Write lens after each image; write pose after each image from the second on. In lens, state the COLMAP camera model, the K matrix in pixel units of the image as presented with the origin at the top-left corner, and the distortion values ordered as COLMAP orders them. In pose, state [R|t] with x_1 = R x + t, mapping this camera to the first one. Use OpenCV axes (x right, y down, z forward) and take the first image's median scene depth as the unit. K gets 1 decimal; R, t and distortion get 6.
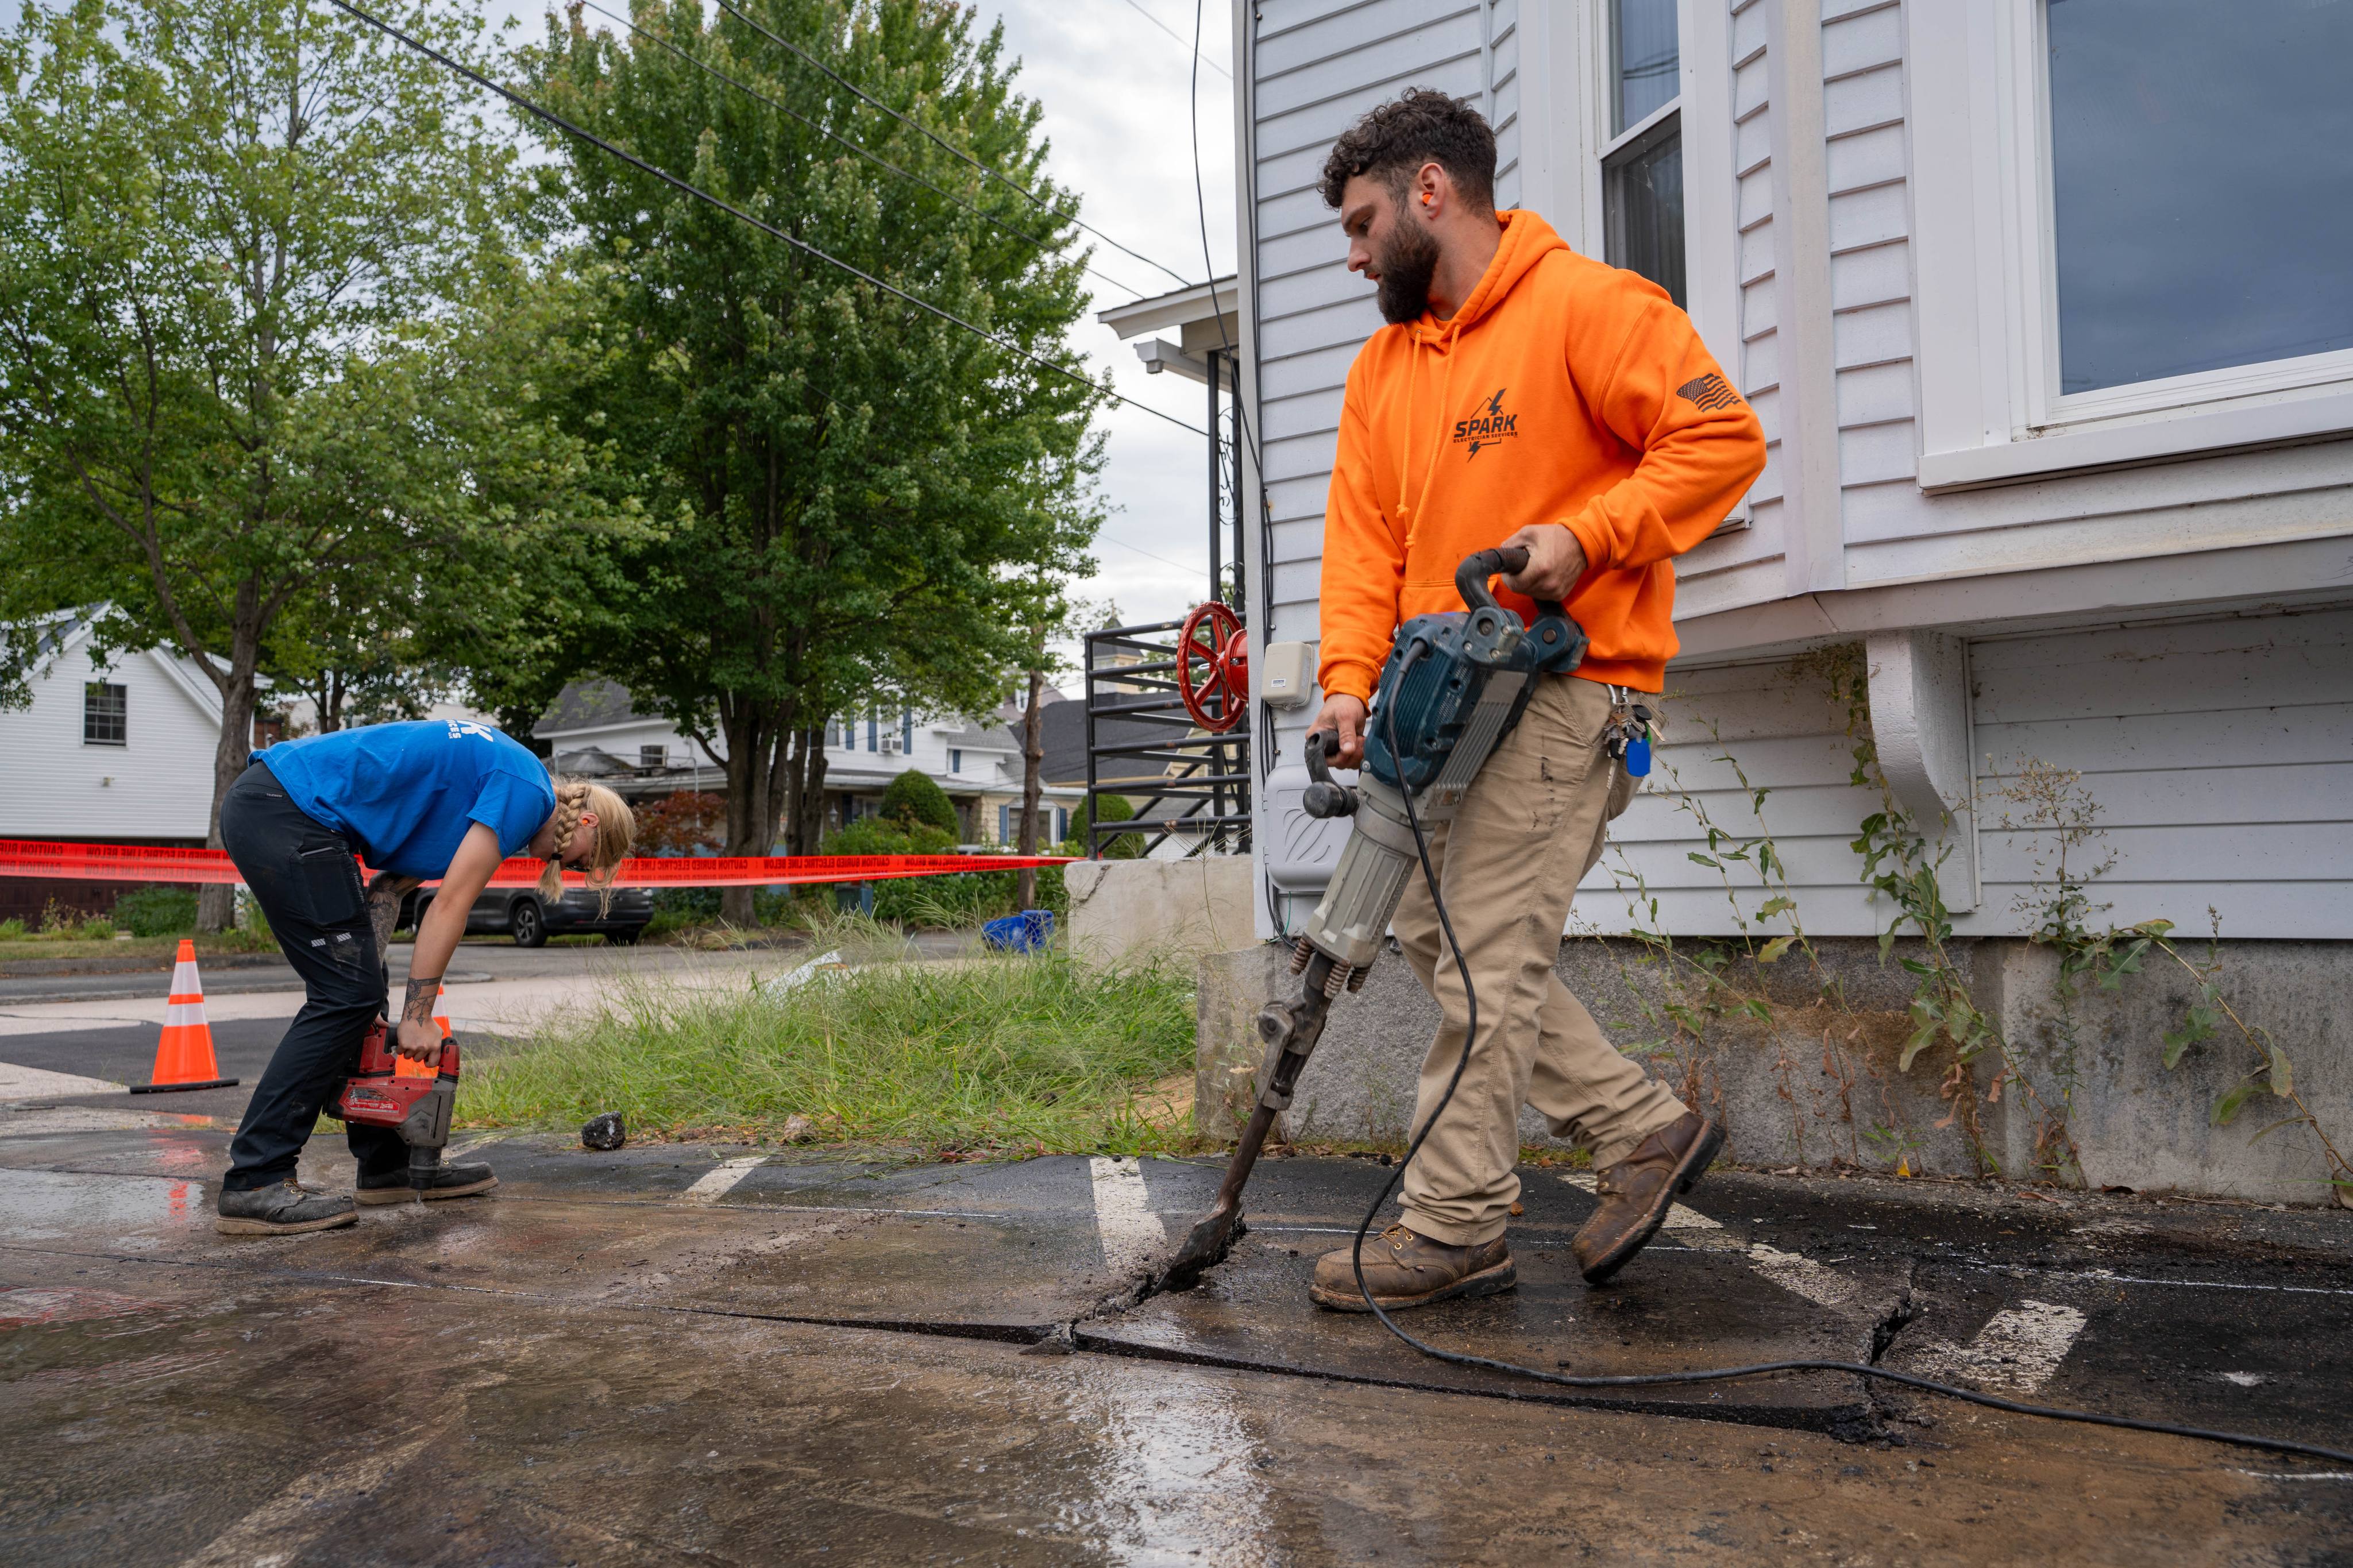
lens RADIAL K [[1791.1, 0, 1178.7], [0, 1791.1, 756.7], [0, 0, 1]] dist [-0.013390, 0.068000]
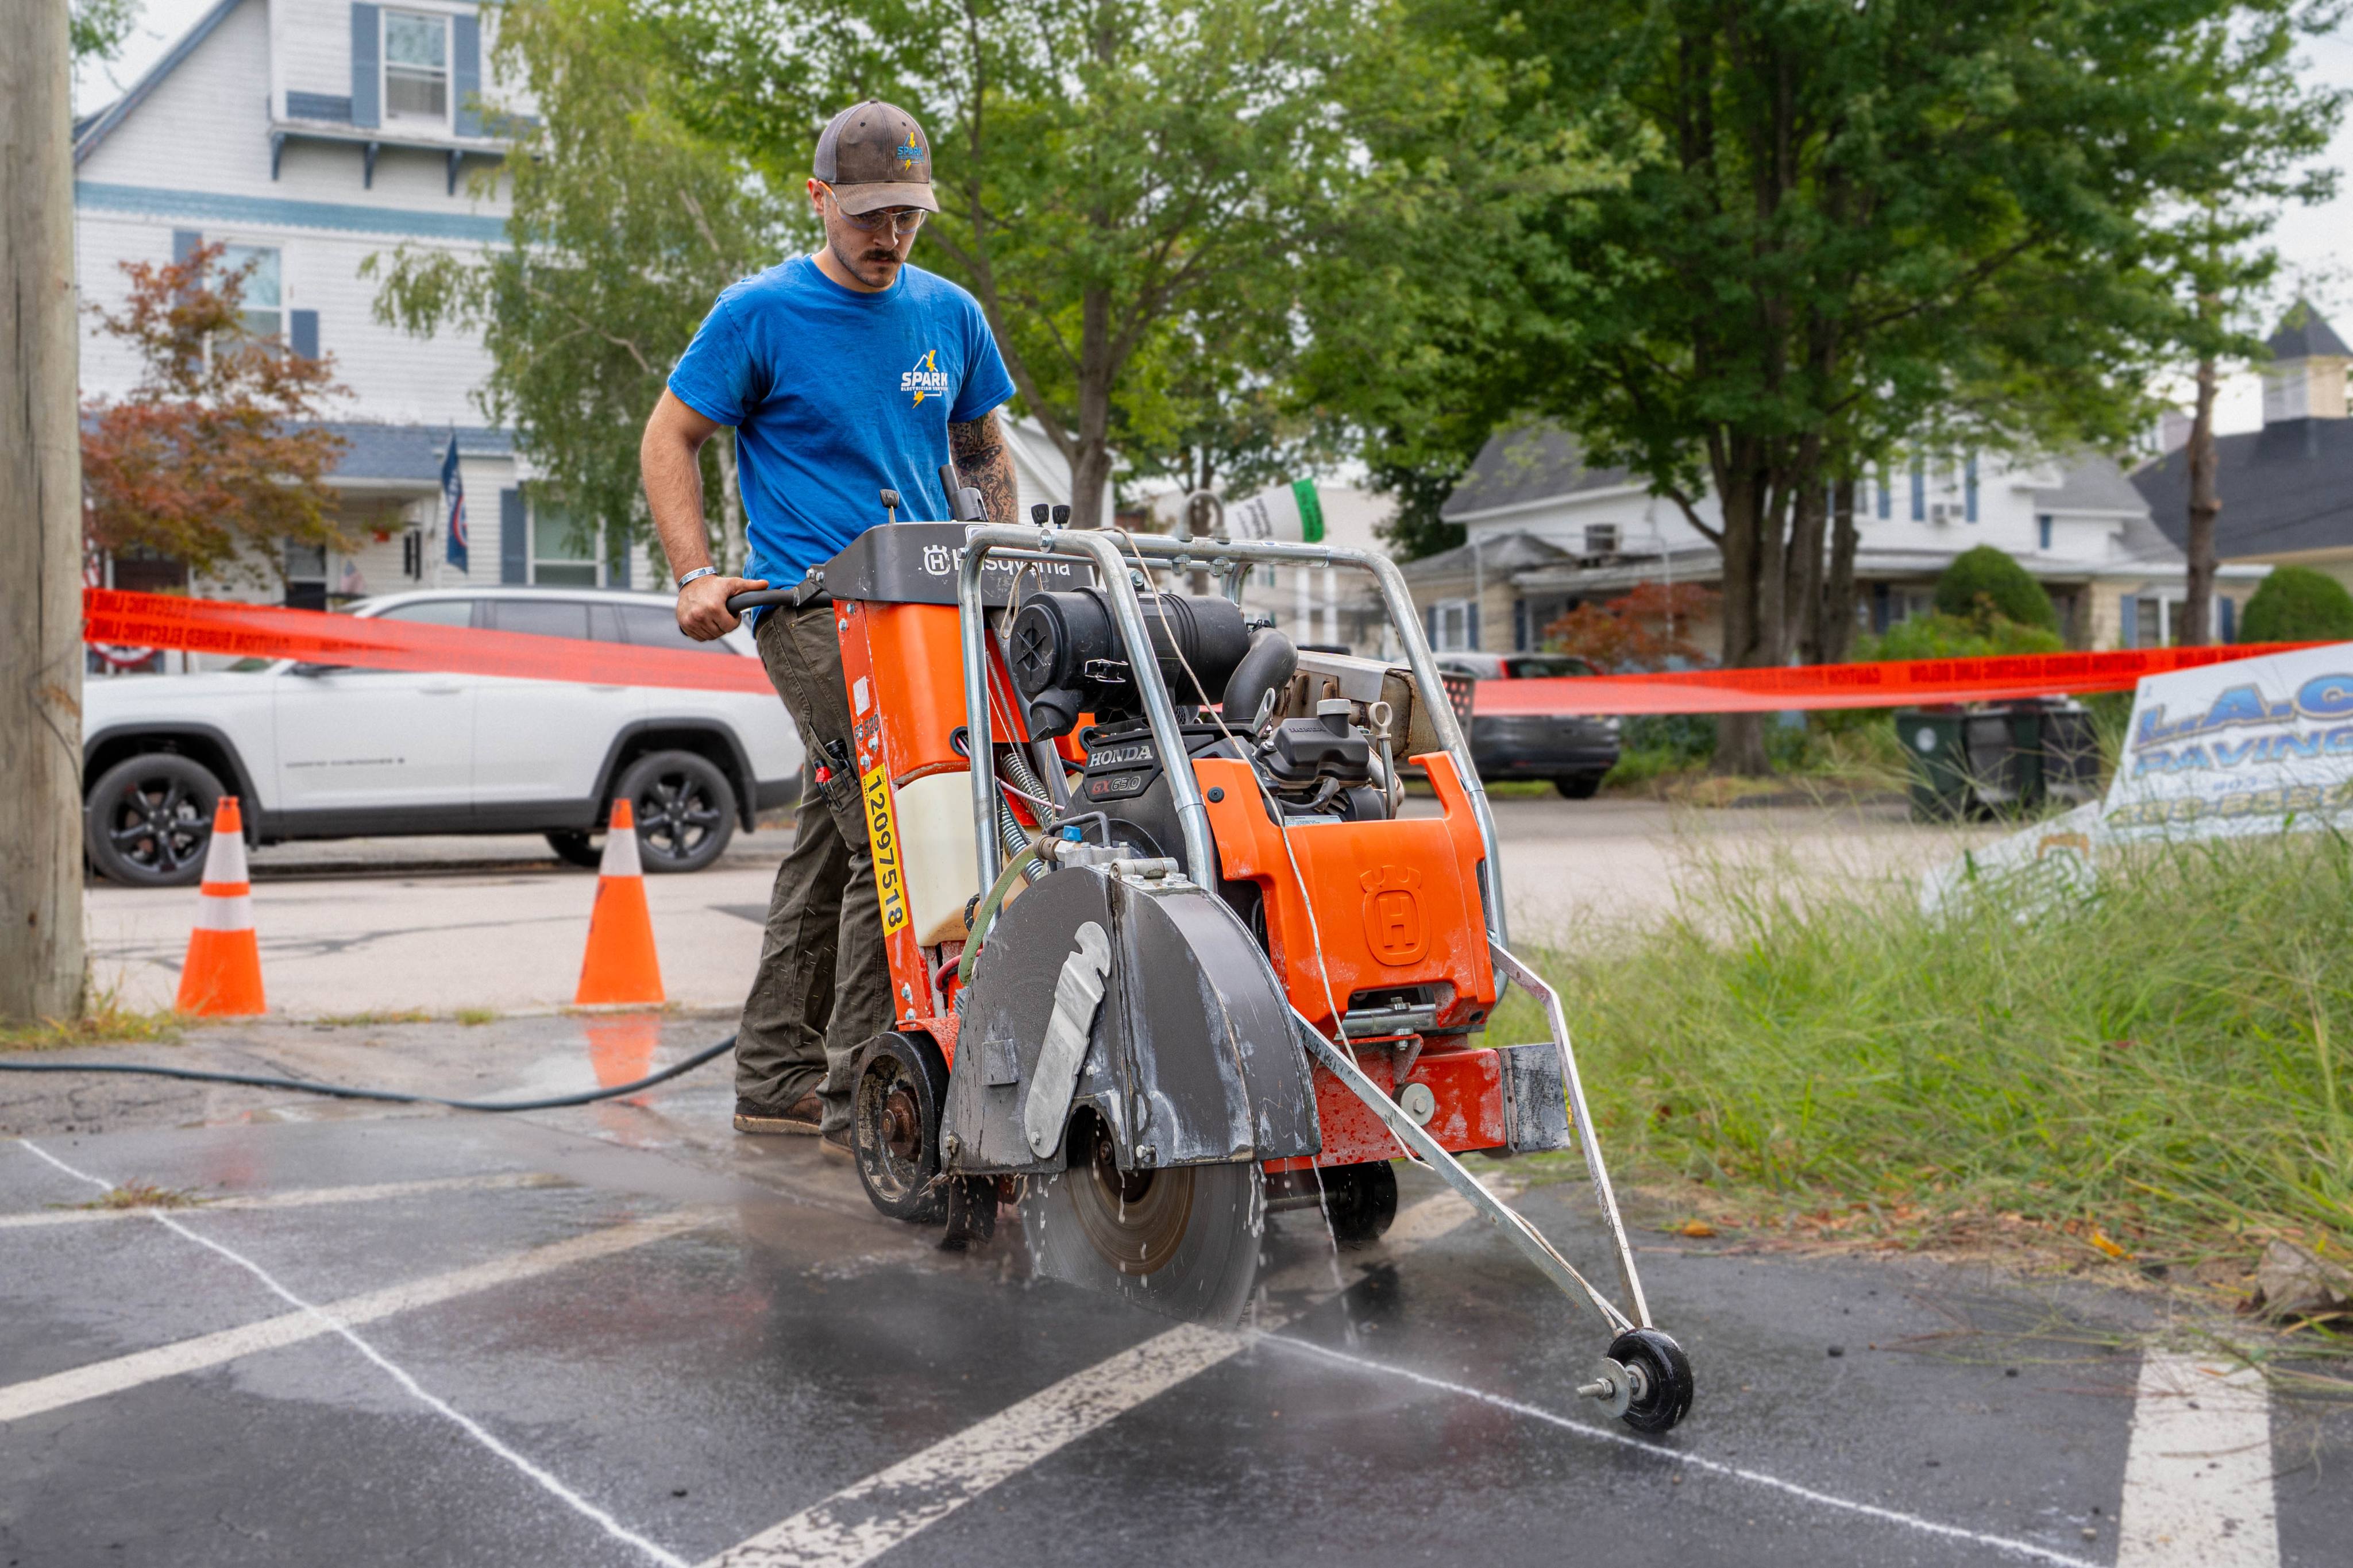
lens RADIAL K [[2400.9, 0, 1075.7], [0, 2400.9, 695.9], [0, 0, 1]] dist [0.016886, 0.041313]
pose [[0.879246, -0.006659, -0.476321, -0.032024], [0.035923, 0.997982, 0.052360, 0.008047], [0.475011, -0.063148, 0.877711, 0.071883]]
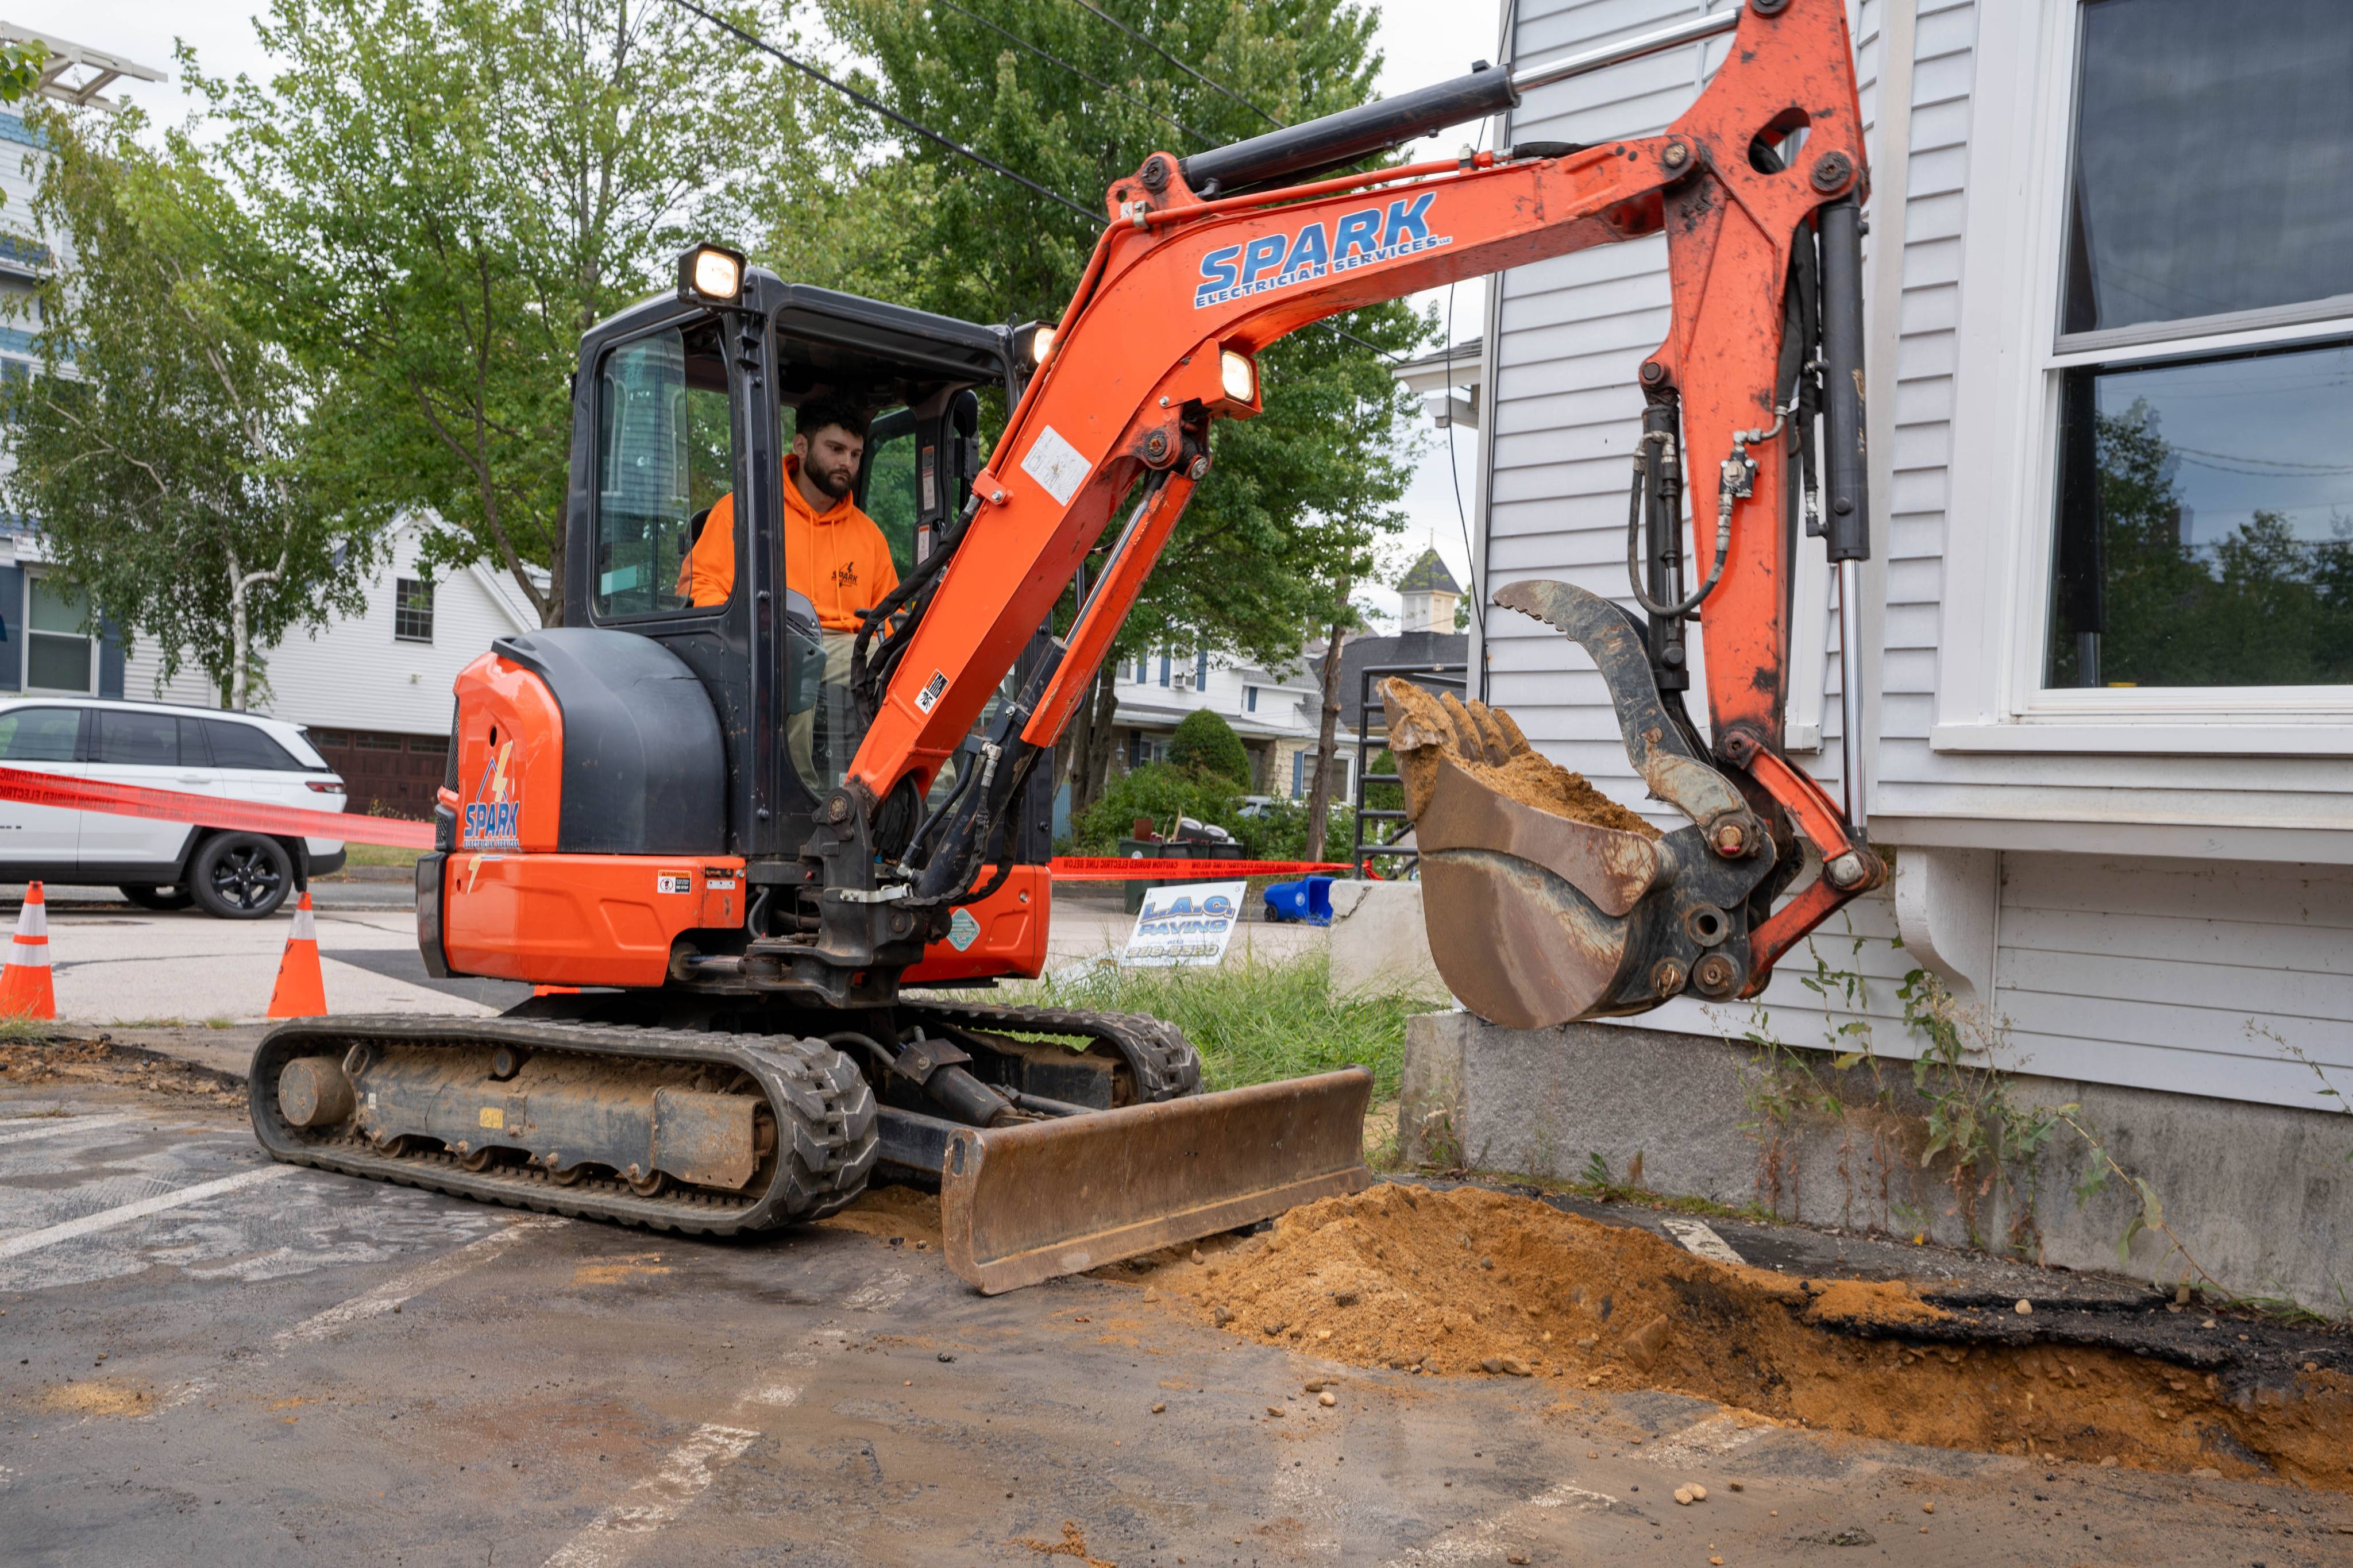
lens RADIAL K [[1958.1, 0, 1254.8], [0, 1958.1, 888.3], [0, 0, 1]] dist [-0.027173, 0.073168]
pose [[0.990776, 0.068513, -0.116916, 0.008696], [-0.056215, 0.992837, 0.105423, -0.016980], [0.123302, -0.097878, 0.987530, -0.051371]]
